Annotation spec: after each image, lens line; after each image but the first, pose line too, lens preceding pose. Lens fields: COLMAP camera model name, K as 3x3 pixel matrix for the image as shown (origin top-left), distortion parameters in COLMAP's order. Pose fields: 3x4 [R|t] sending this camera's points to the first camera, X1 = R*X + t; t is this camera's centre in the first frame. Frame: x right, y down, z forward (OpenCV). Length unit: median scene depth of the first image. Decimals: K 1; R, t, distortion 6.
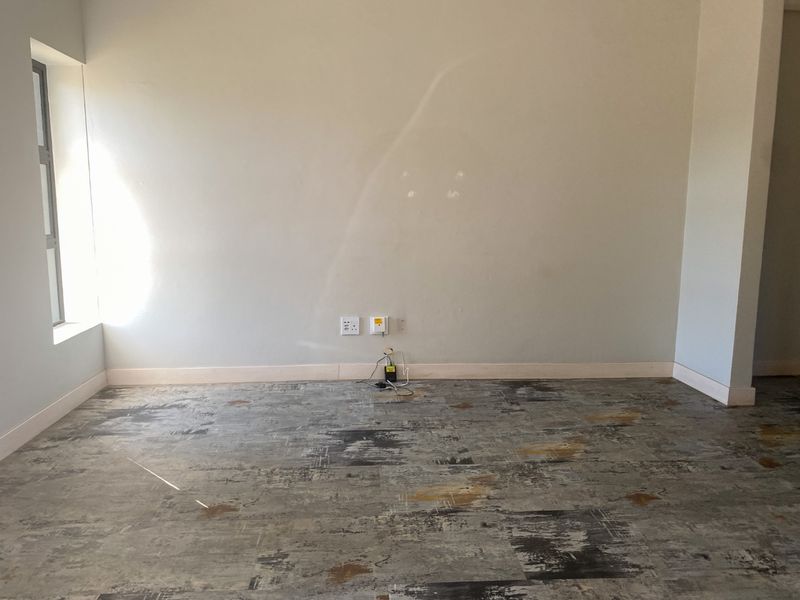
lens RADIAL K [[622.1, 0, 400.0], [0, 622.1, 300.0], [0, 0, 1]] dist [0.047319, -0.009011]
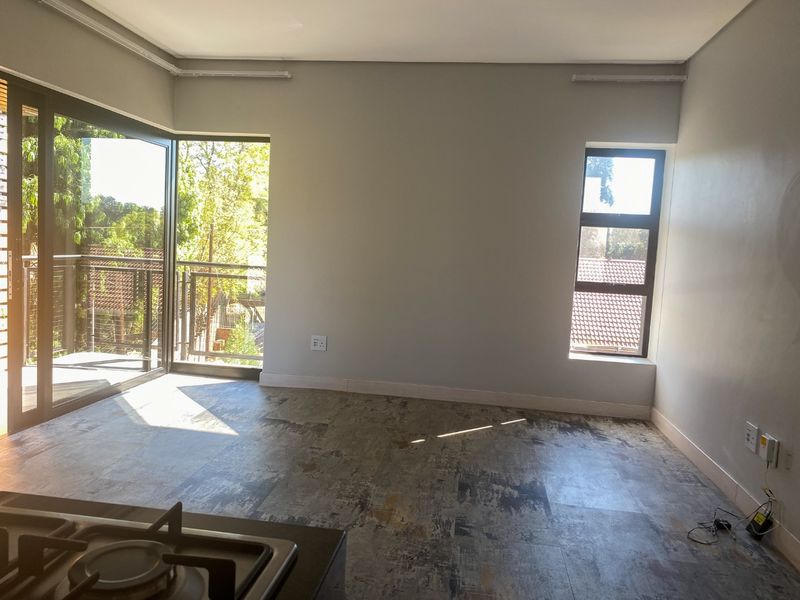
lens RADIAL K [[622.1, 0, 400.0], [0, 622.1, 300.0], [0, 0, 1]] dist [0.047319, -0.009011]
pose [[-0.213012, 0.076623, -0.974040, 1.022764], [-0.200833, 0.972199, 0.120398, -0.173827], [0.956186, 0.221266, -0.191702, 1.028640]]
